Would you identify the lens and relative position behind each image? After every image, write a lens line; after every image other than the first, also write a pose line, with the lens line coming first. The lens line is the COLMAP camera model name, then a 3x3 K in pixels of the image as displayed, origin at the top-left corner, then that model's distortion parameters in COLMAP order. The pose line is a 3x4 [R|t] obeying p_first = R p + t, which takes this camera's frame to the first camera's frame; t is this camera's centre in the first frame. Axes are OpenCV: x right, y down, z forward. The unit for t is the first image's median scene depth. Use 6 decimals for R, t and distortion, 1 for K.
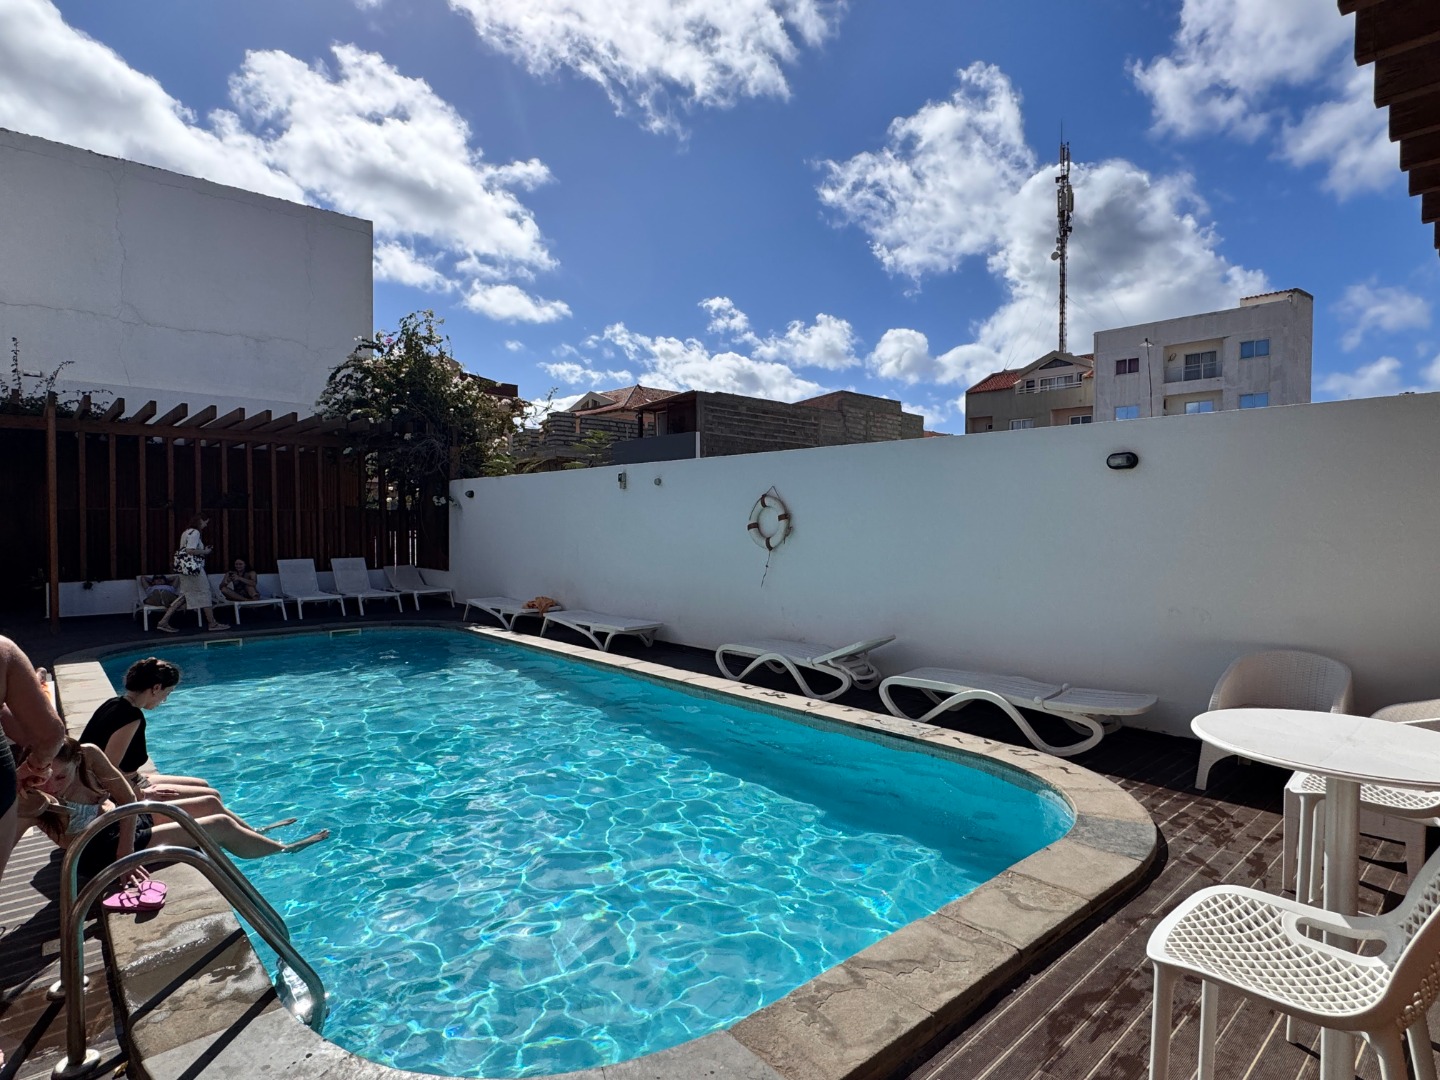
lens RADIAL K [[756.9, 0, 720.0], [0, 756.9, 540.0], [0, 0, 1]] dist [0.000480, 0.000134]
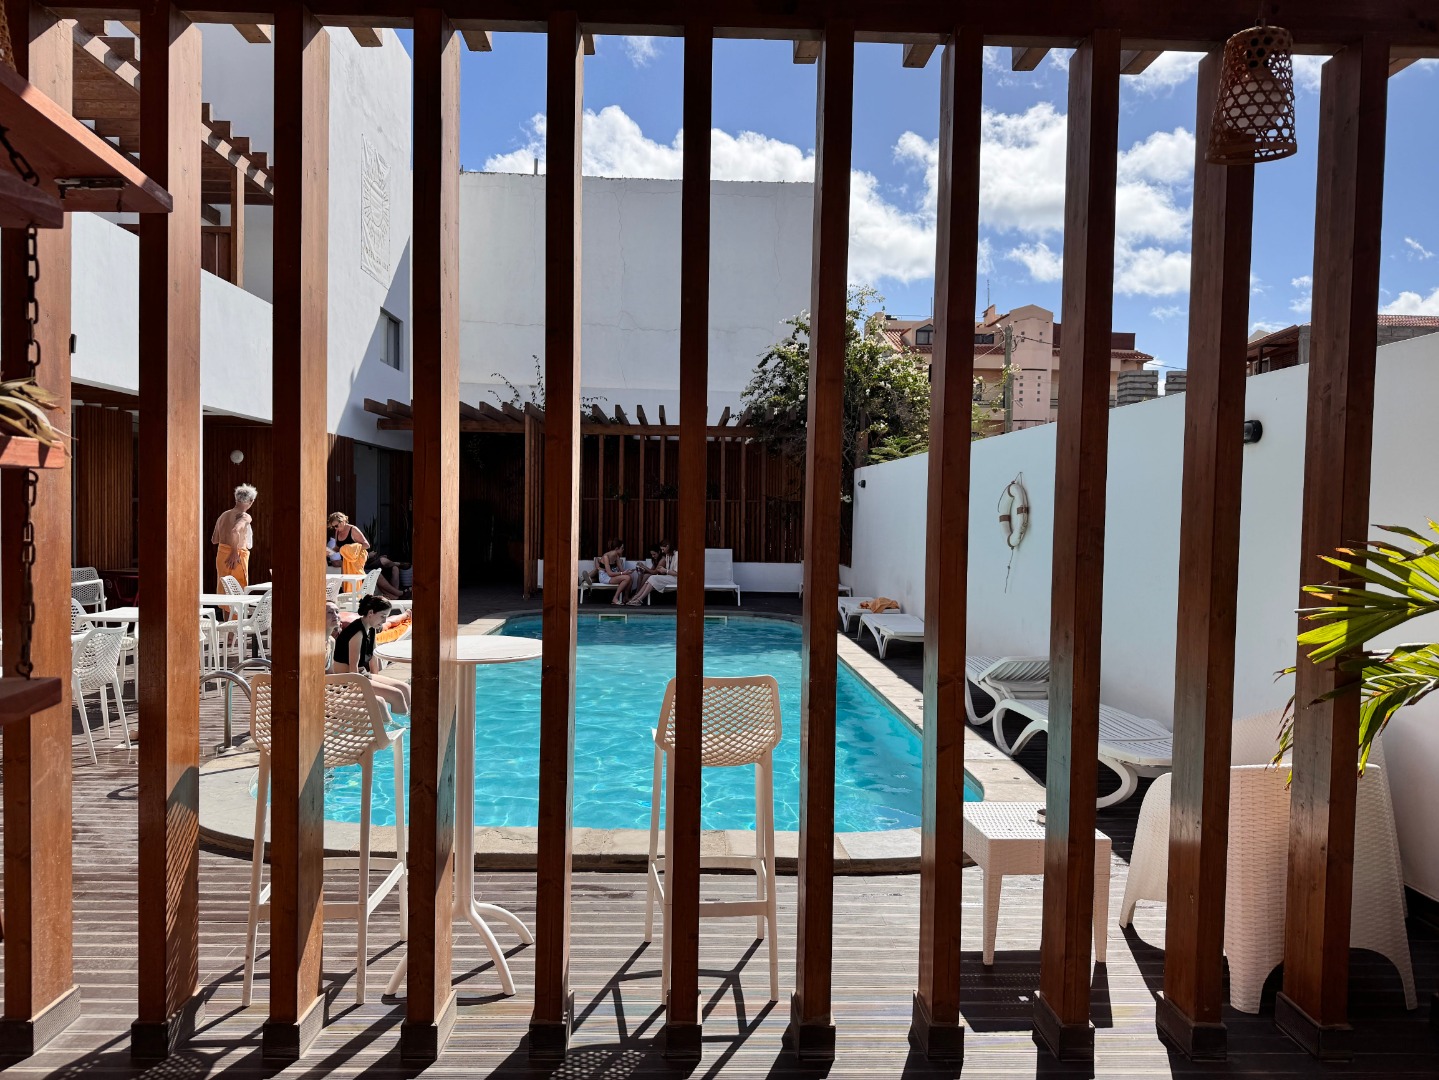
lens RADIAL K [[988.6, 0, 719.5], [0, 988.6, 540.0], [0, 0, 1]] dist [0.003659, 0.001872]
pose [[0.764918, 0.030149, -0.643422, 0.307334], [-0.032228, 0.999444, 0.008518, 0.002512], [0.643321, 0.014221, 0.765464, -0.020161]]
